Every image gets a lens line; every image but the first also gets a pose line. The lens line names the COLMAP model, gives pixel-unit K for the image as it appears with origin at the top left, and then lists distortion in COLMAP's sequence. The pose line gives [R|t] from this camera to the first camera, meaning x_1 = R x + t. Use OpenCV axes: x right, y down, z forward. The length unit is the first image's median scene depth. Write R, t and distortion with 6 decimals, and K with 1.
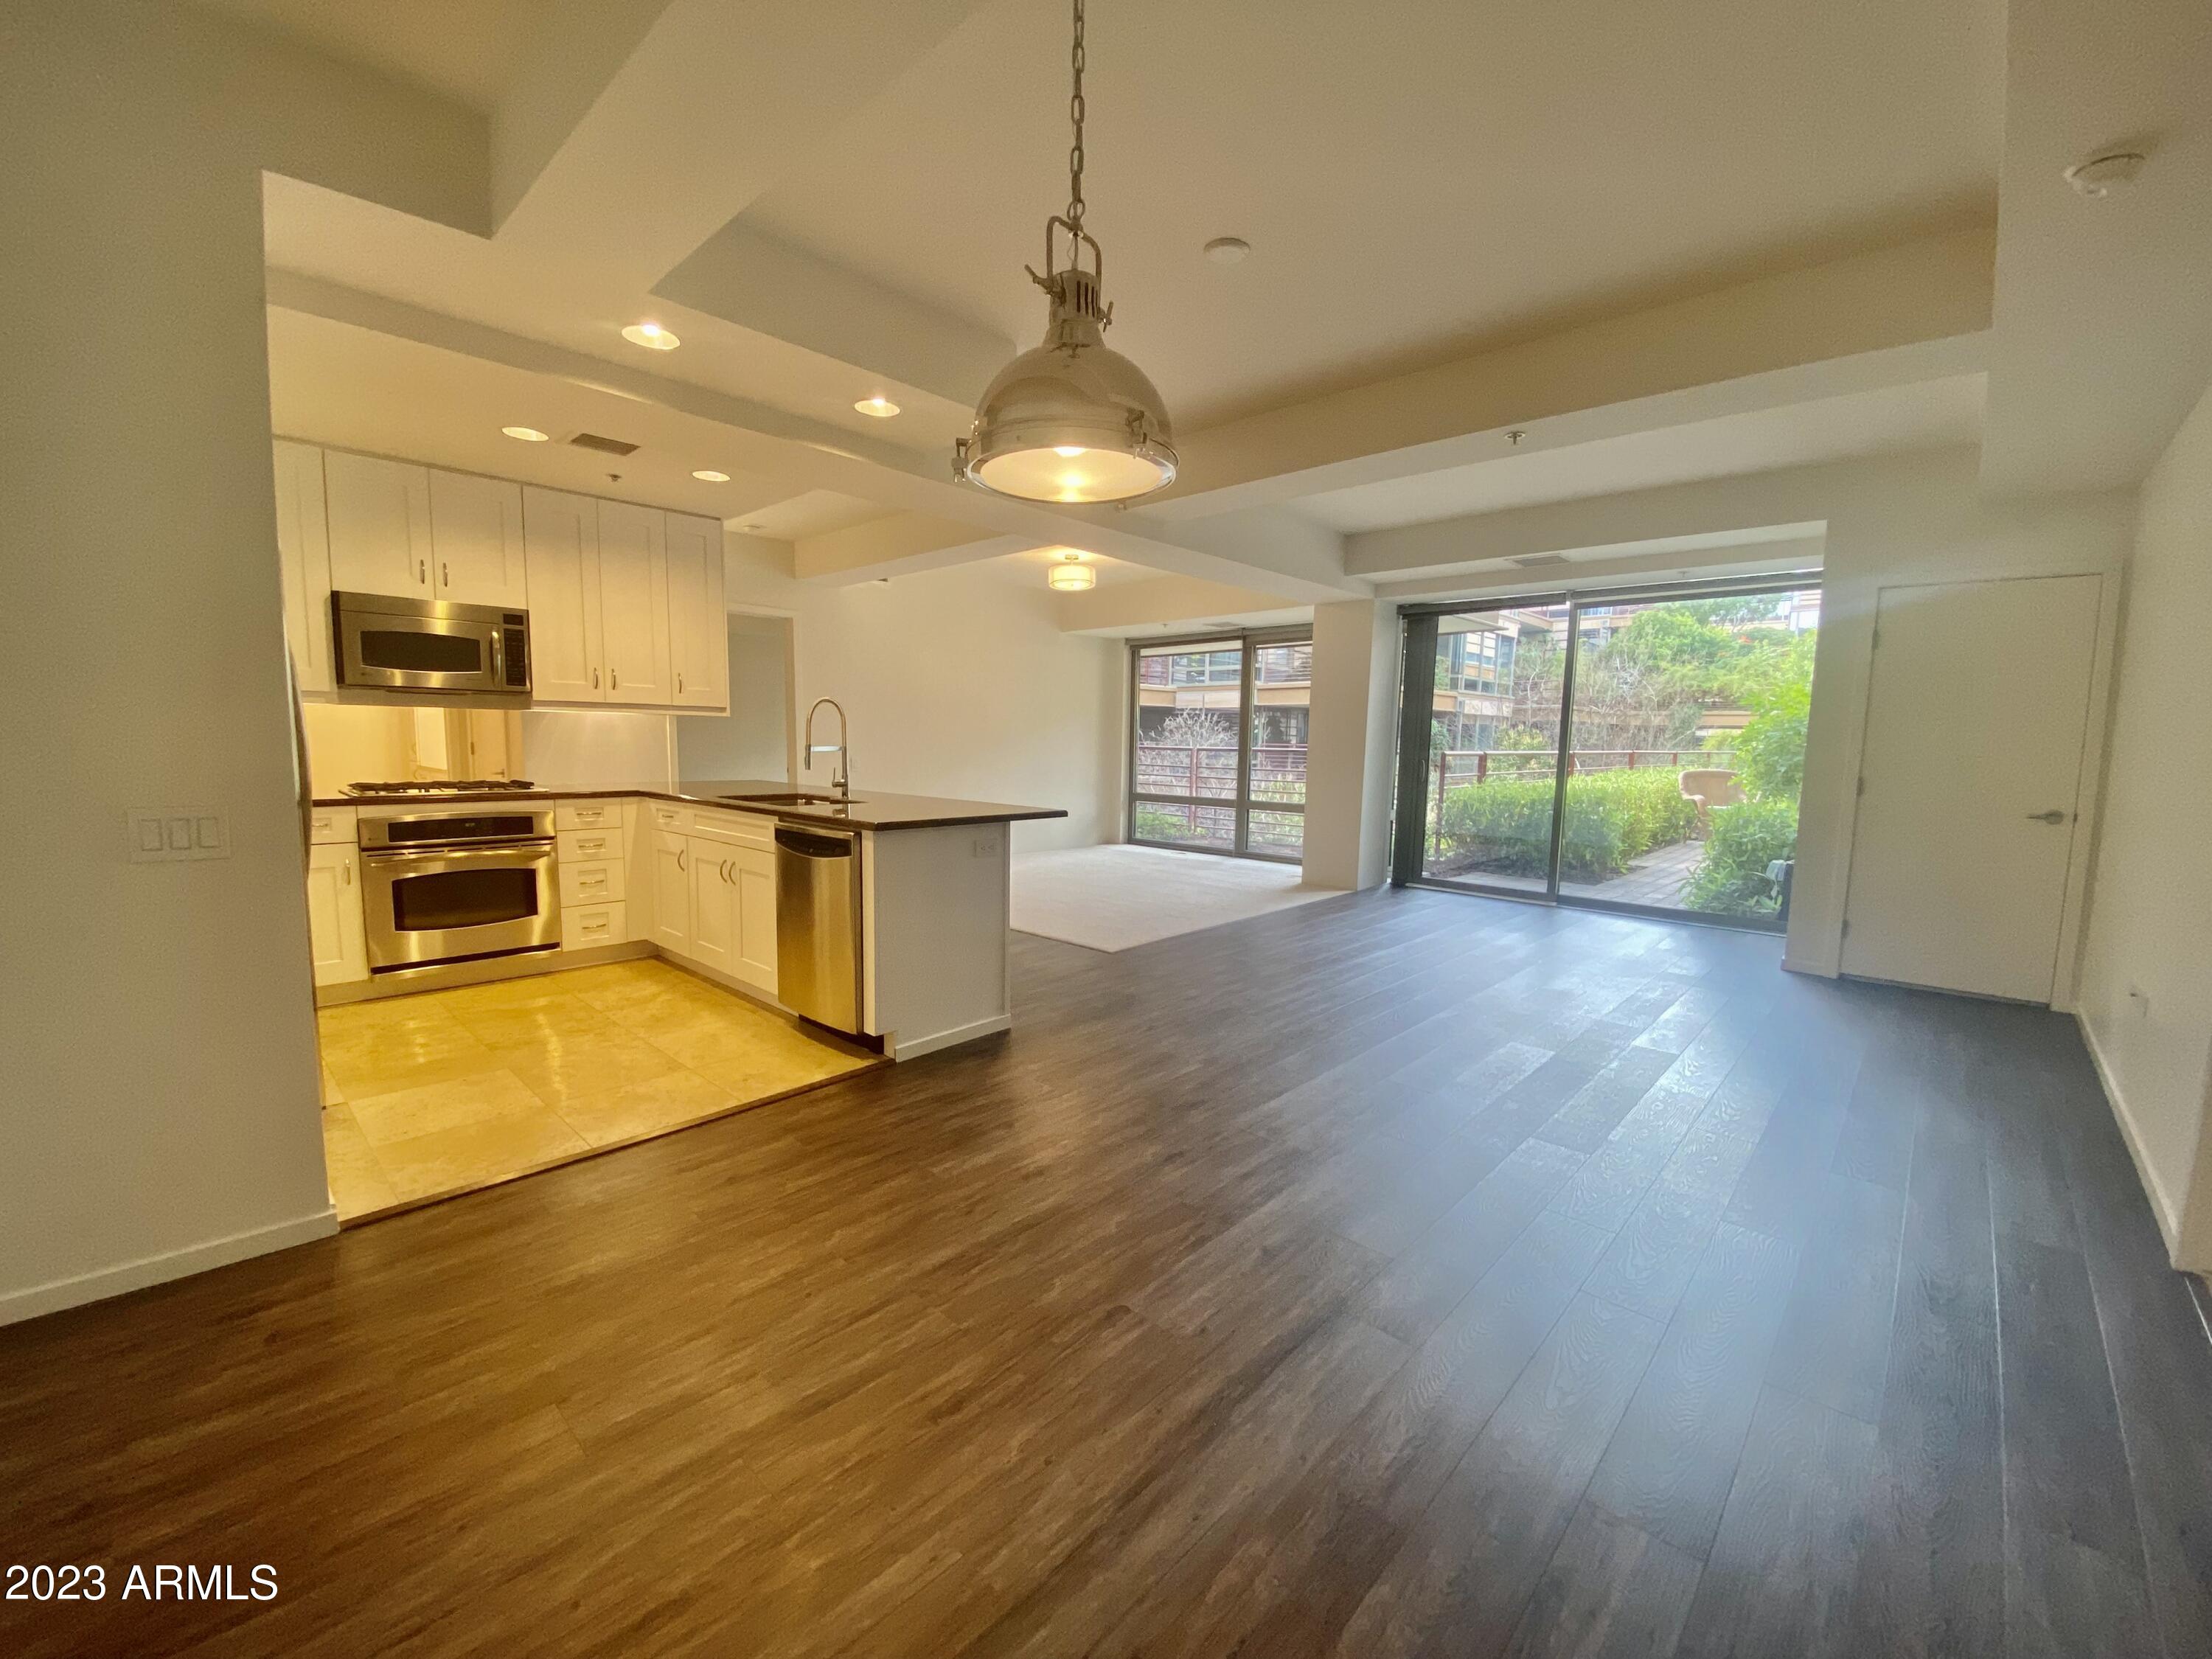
lens RADIAL K [[900.5, 0, 1108.8], [0, 900.5, 831.5], [0, 0, 1]] dist [0.011433, -0.005604]
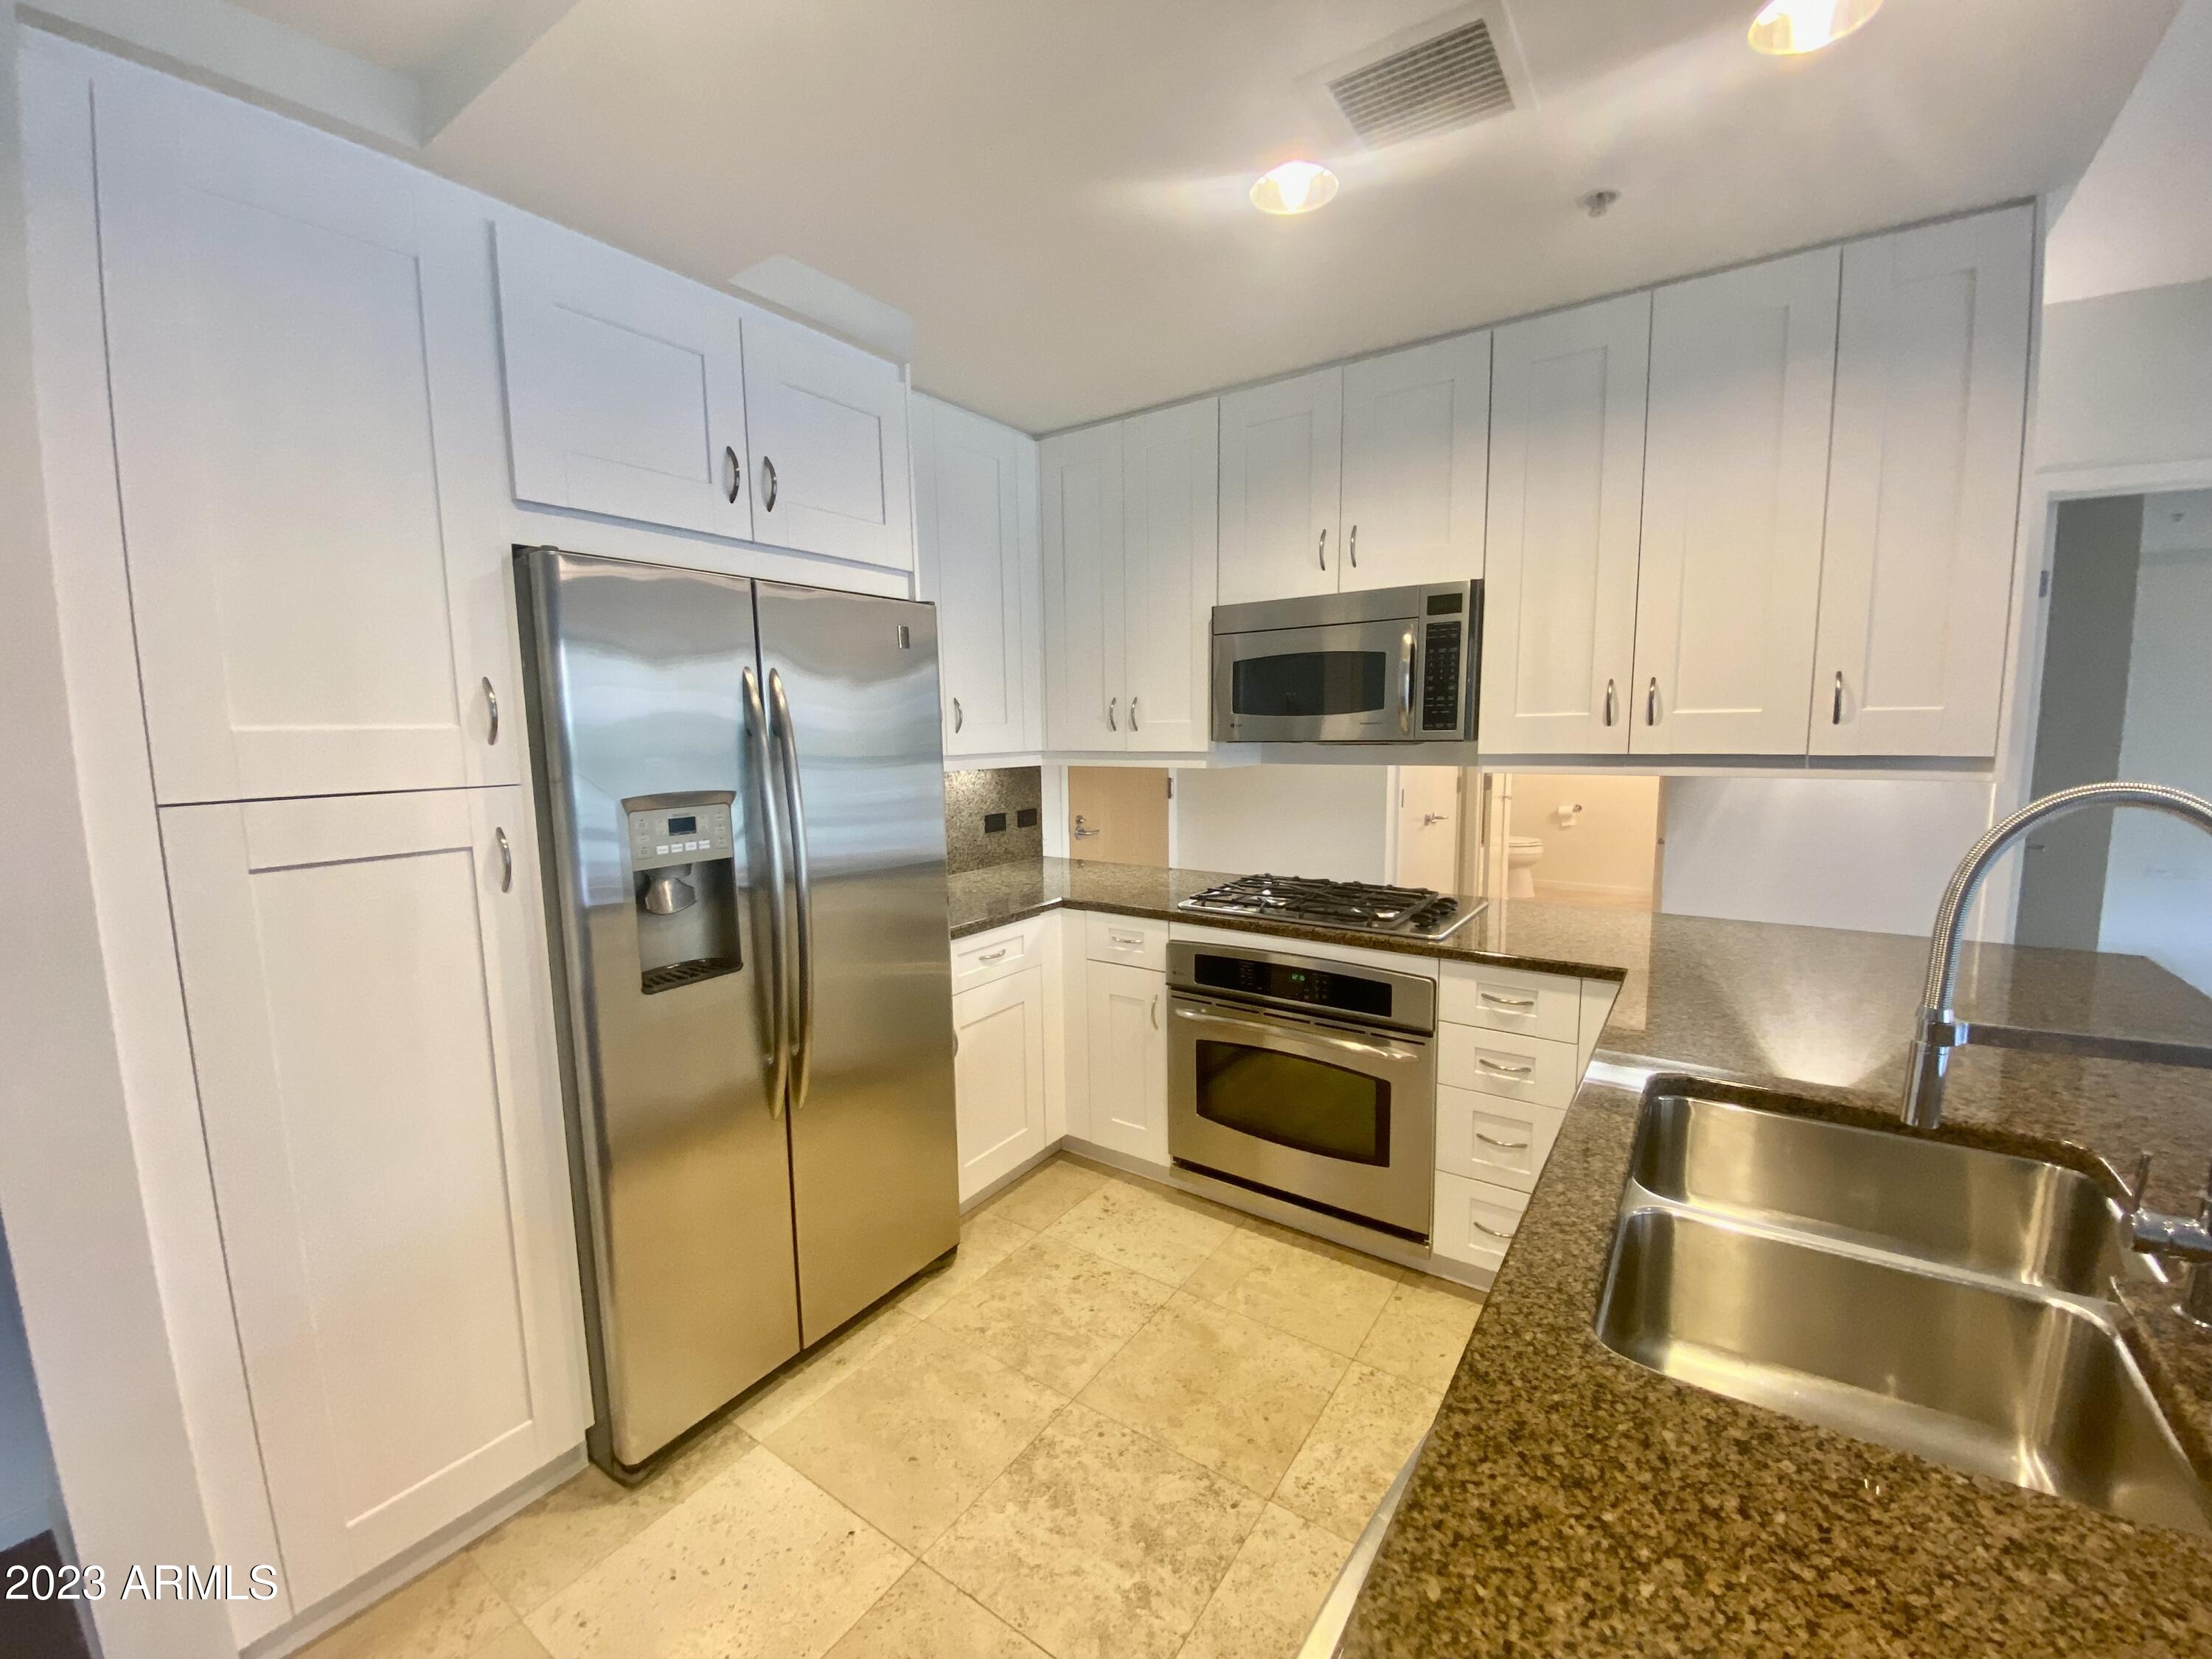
lens RADIAL K [[900.5, 0, 1095.5], [0, 900.5, 829.5], [0, 0, 1]] dist [0.011433, -0.005604]
pose [[0.134278, 0.093512, -0.986522, -0.149785], [-0.088704, 0.992675, 0.082022, -0.126381], [0.986966, 0.076494, 0.141589, 0.716475]]
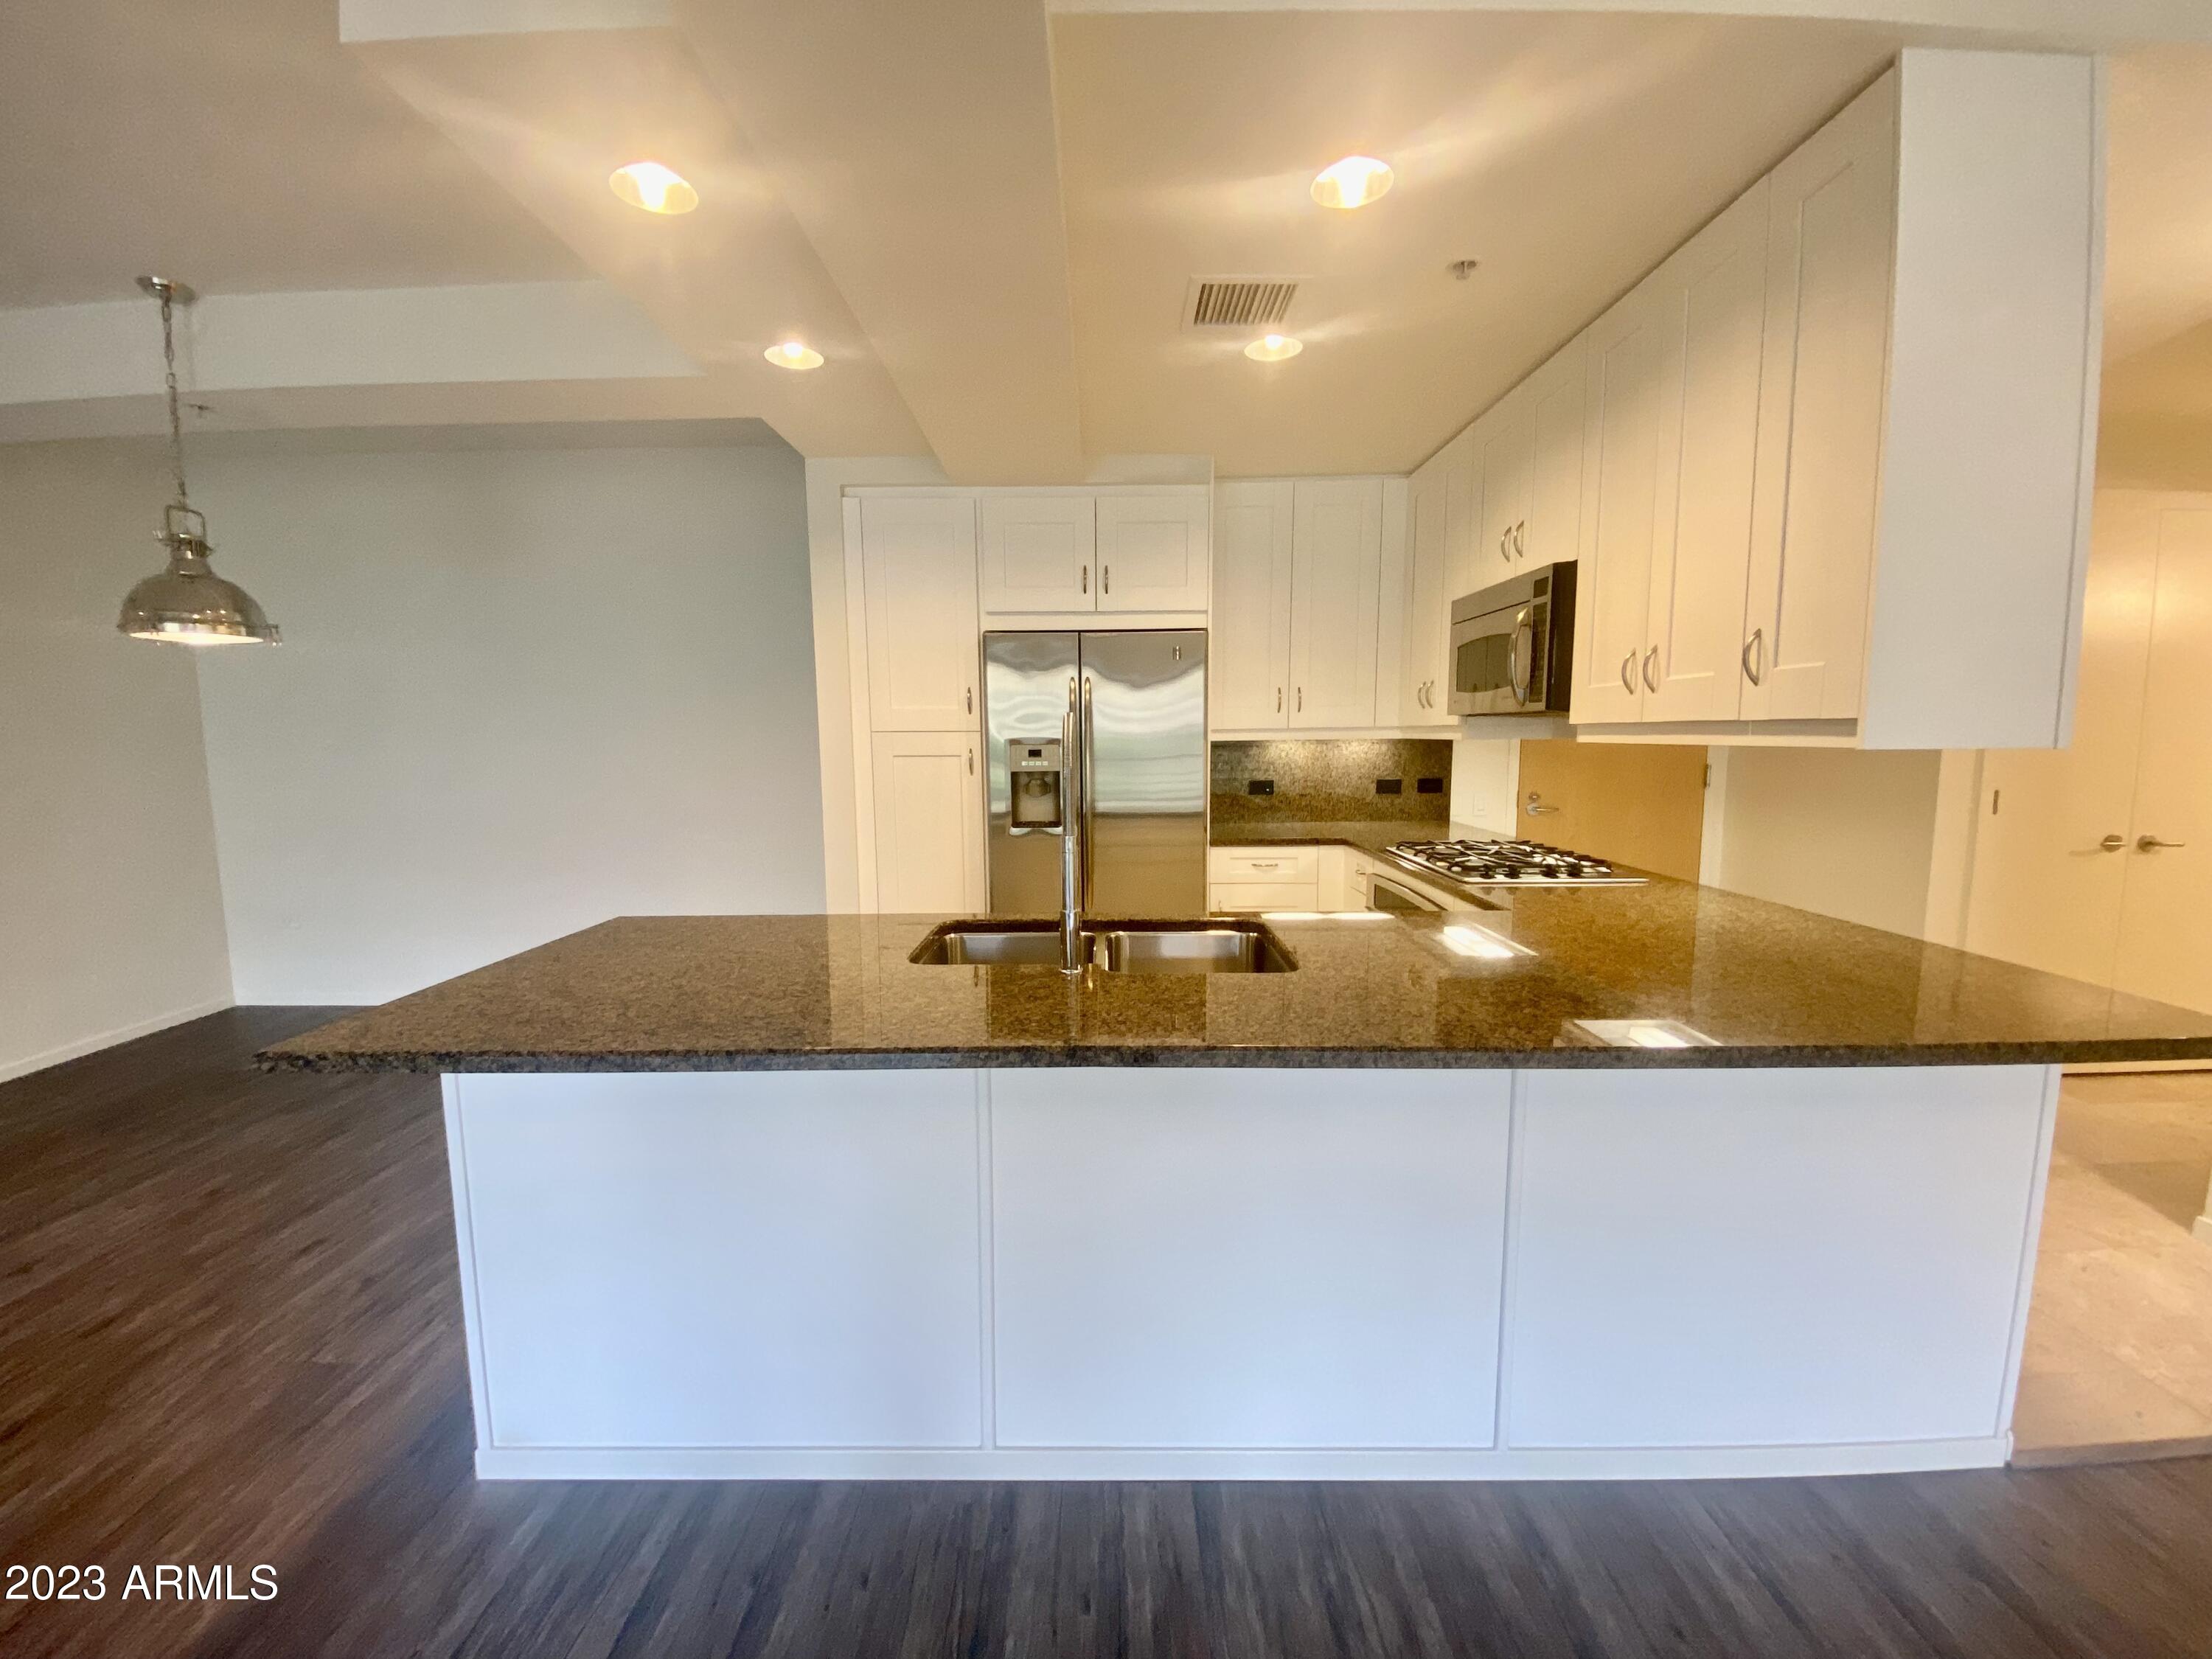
lens RADIAL K [[900.5, 0, 1098.9], [0, 900.5, 833.5], [0, 0, 1]] dist [0.011433, -0.005604]
pose [[-0.745583, 0.061158, -0.663601, -0.052096], [-0.075593, 0.981591, 0.175397, -0.156530], [0.662112, 0.180937, -0.727234, 1.235874]]
